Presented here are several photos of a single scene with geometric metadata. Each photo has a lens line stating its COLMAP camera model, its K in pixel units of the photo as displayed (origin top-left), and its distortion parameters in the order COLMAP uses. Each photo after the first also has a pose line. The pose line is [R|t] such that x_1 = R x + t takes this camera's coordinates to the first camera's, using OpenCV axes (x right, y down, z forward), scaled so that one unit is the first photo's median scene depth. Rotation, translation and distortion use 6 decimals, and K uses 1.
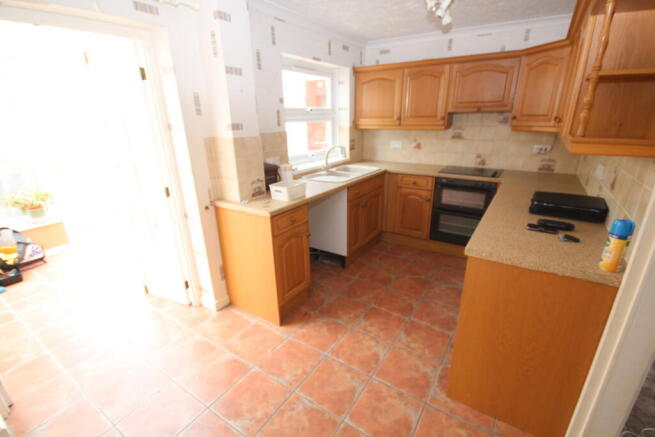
lens RADIAL K [[302.4, 0, 332.0], [0, 302.4, 225.0], [0, 0, 1]] dist [-0.001098, -0.008012]
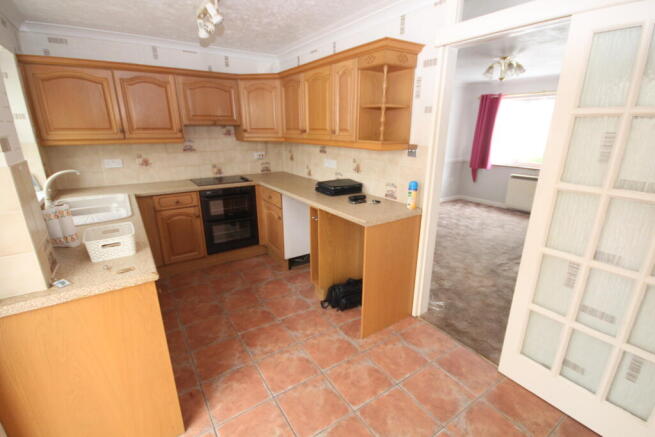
lens RADIAL K [[302.4, 0, 332.0], [0, 302.4, 225.0], [0, 0, 1]] dist [-0.001098, -0.008012]
pose [[0.381946, -0.266884, 0.884811, -0.382980], [0.302718, 0.940708, 0.153069, -0.077442], [-0.873200, 0.209384, 0.440090, 0.234161]]
